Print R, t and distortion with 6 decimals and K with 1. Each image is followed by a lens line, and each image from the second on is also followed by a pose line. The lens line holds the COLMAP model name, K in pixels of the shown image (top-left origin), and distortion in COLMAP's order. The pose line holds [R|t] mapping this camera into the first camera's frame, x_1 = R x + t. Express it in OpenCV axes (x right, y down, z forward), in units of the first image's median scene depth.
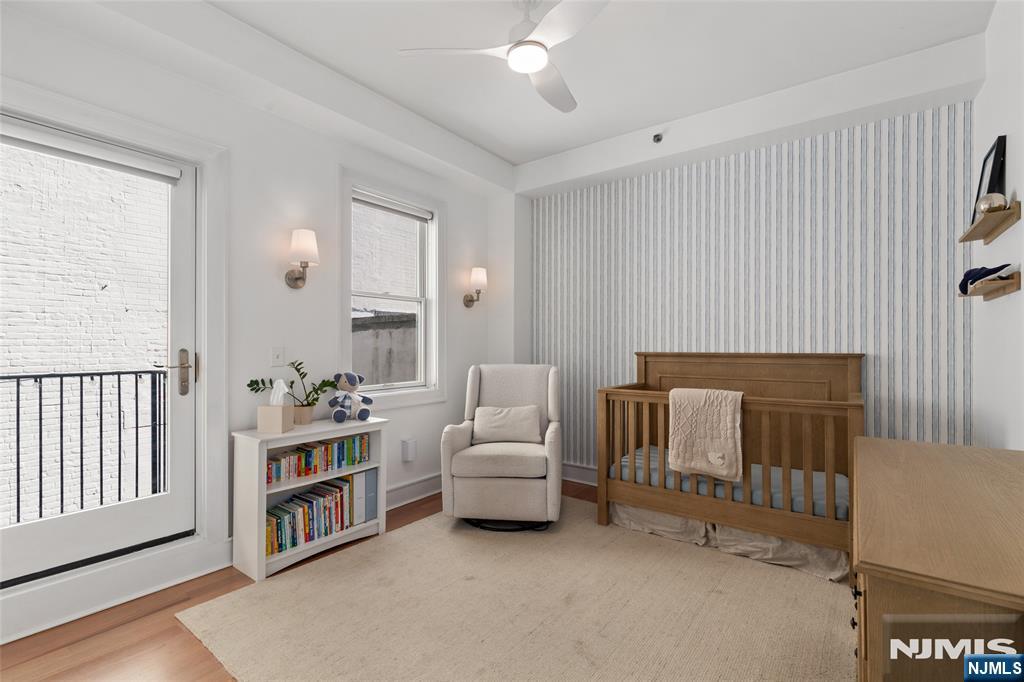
lens RADIAL K [[463.4, 0, 509.0], [0, 463.4, 342.2], [0, 0, 1]] dist [0.009299, -0.000590]
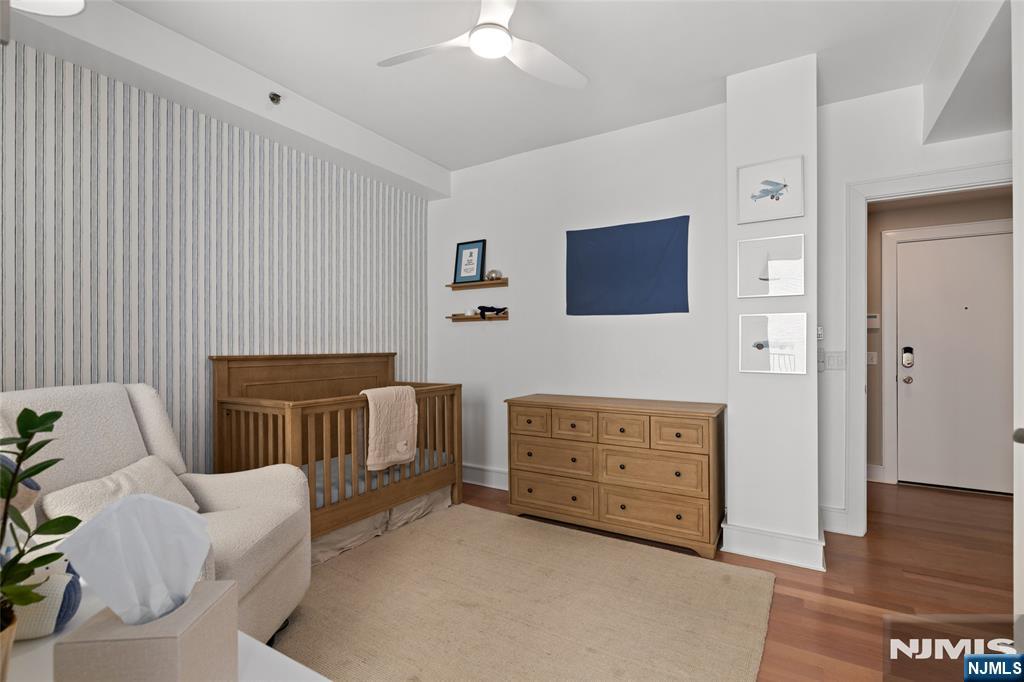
lens RADIAL K [[477.8, 0, 508.7], [0, 477.8, 347.0], [0, 0, 1]] dist [0.004345, 0.000819]
pose [[-0.086580, 0.003594, 0.996238, -0.577337], [-0.002822, 0.999989, -0.003853, 0.009625], [-0.996241, -0.003145, -0.086569, 0.663285]]
